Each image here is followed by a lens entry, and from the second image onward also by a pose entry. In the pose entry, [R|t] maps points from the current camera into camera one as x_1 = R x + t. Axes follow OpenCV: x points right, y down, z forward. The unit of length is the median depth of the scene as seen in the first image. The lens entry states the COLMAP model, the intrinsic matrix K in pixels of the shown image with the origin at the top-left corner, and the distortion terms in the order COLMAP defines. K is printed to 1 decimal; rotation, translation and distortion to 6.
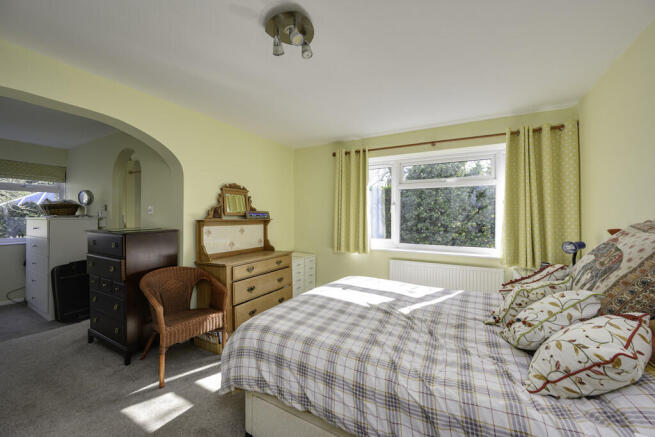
lens RADIAL K [[253.3, 0, 327.5], [0, 253.3, 218.5], [0, 0, 1]] dist [-0.002010, -0.000258]
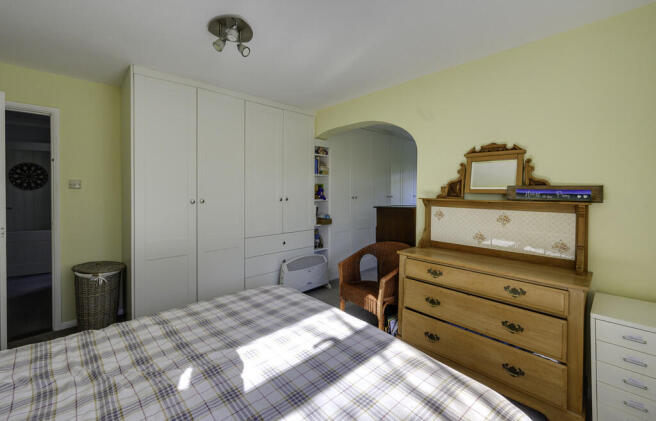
lens RADIAL K [[270.2, 0, 325.9], [0, 270.2, 197.6], [0, 0, 1]] dist [0.000389, 0.000023]
pose [[-0.302979, 0.017394, -0.952838, 0.415531], [-0.014643, 0.999630, 0.022904, -0.011582], [0.952885, 0.020892, -0.302612, 0.825047]]
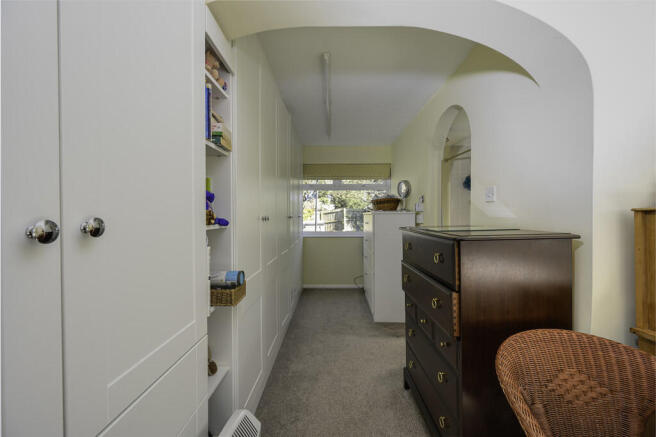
lens RADIAL K [[242.0, 0, 328.0], [0, 242.0, 218.5], [0, 0, 1]] dist [-0.000123, -0.000006]
pose [[0.465748, 0.005505, -0.884901, -0.366373], [0.000667, 0.999978, 0.006571, 0.013572], [0.884917, -0.003650, 0.465734, 0.407571]]
